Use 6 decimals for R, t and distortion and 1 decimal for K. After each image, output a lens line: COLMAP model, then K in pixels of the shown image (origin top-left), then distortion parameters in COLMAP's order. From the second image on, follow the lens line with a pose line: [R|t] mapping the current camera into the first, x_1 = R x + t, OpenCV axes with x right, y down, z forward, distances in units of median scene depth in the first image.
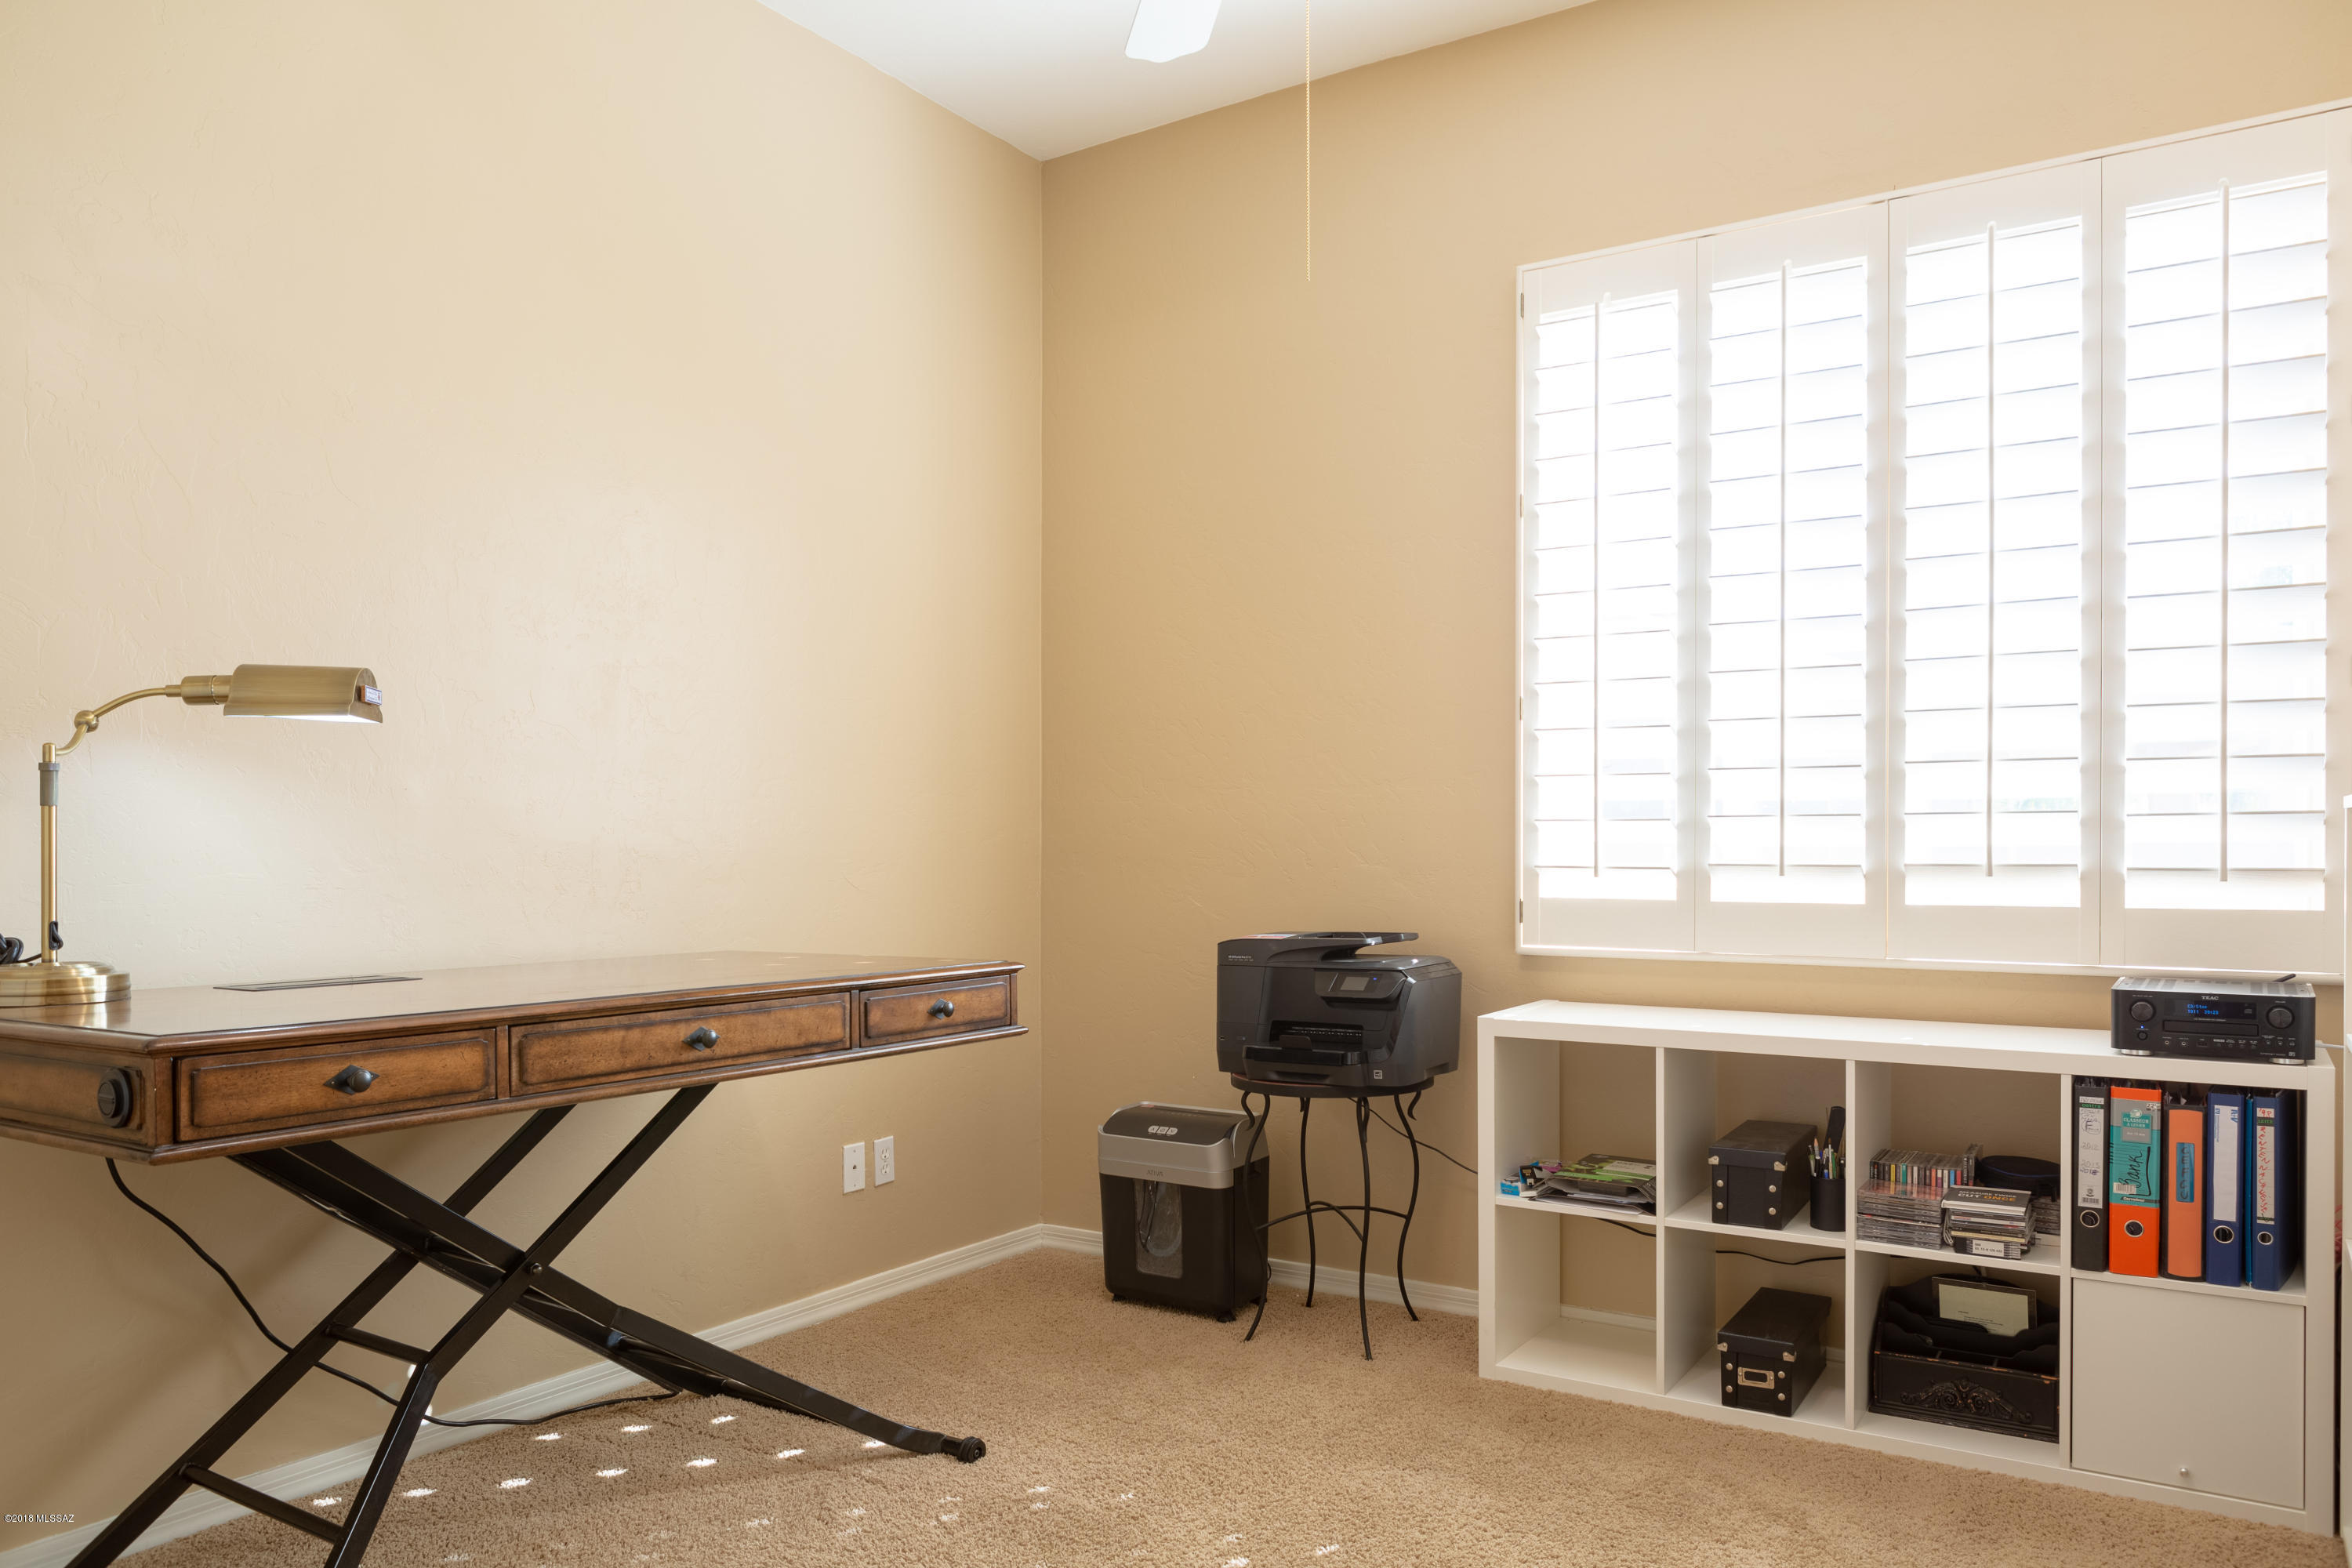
lens RADIAL K [[1589.5, 0, 1180.4], [0, 1589.5, 777.5], [0, 0, 1]] dist [-0.024207, 0.010180]
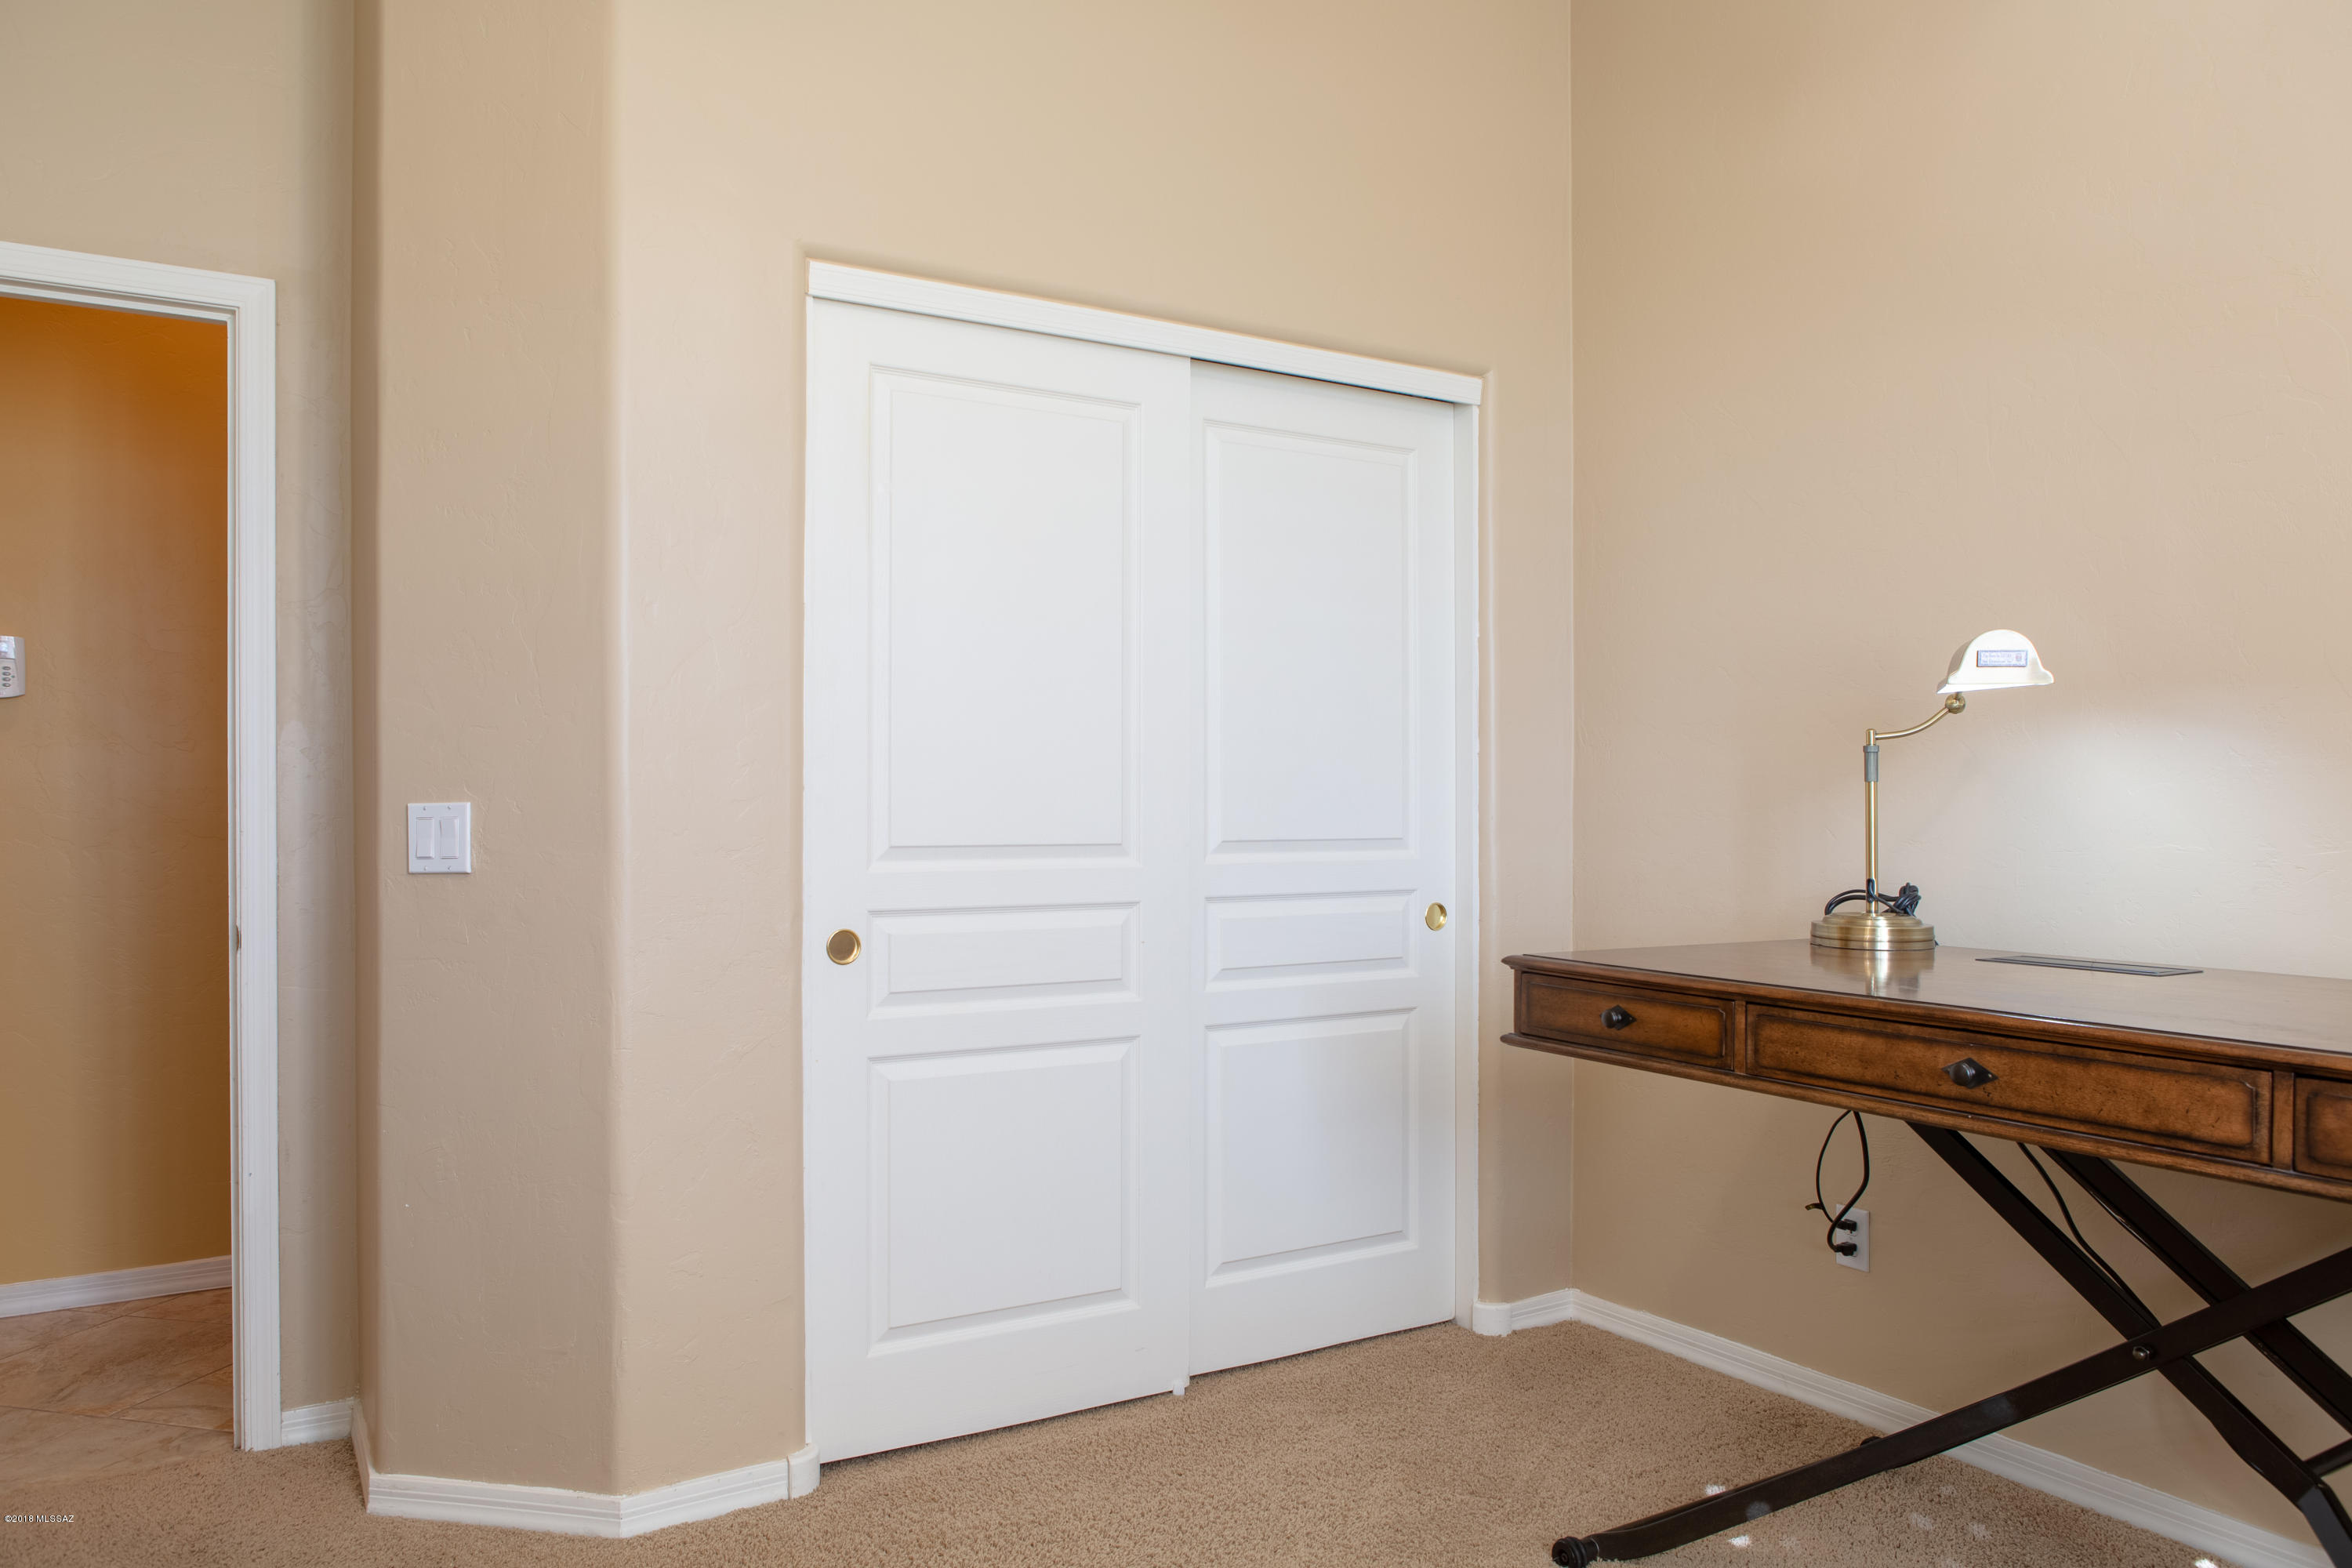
lens RADIAL K [[1589.5, 0, 1180.4], [0, 1589.5, 777.5], [0, 0, 1]] dist [-0.024207, 0.010180]
pose [[-0.425438, -0.010126, -0.904931, 0.591314], [0.043235, 0.998568, -0.031500, 0.030390], [0.903954, -0.052526, -0.424391, 1.044078]]
